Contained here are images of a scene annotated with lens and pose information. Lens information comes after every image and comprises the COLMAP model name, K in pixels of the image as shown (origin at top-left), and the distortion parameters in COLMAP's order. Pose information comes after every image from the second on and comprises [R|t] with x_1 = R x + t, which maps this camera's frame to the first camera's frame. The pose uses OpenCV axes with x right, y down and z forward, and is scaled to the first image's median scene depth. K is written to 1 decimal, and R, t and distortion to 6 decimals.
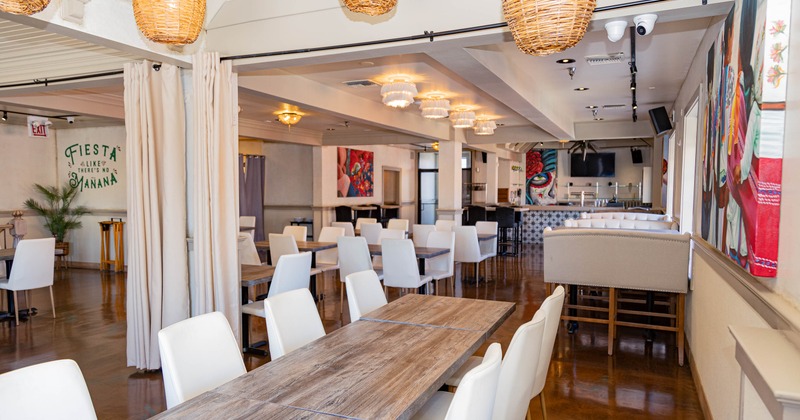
lens RADIAL K [[528.9, 0, 400.0], [0, 528.9, 210.0], [0, 0, 1]] dist [-0.000815, -0.000289]
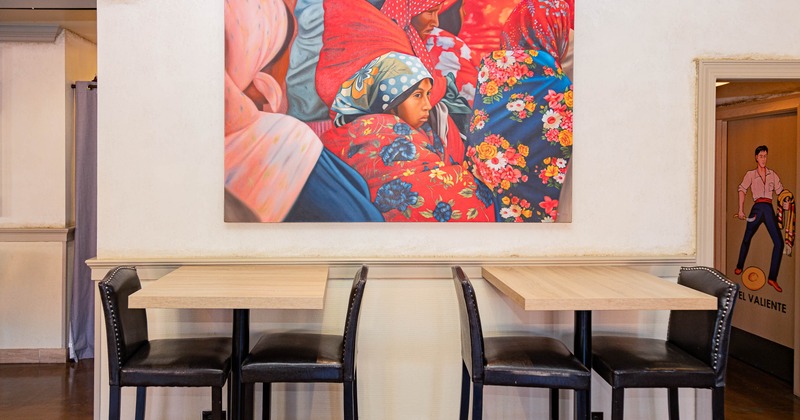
lens RADIAL K [[528.9, 0, 400.0], [0, 528.9, 210.0], [0, 0, 1]] dist [-0.000815, -0.000289]
pose [[0.425416, -0.002936, -0.904993, 0.102851], [-0.028326, 0.999462, -0.016558, -0.027137], [0.904555, 0.032679, 0.425104, 0.935740]]
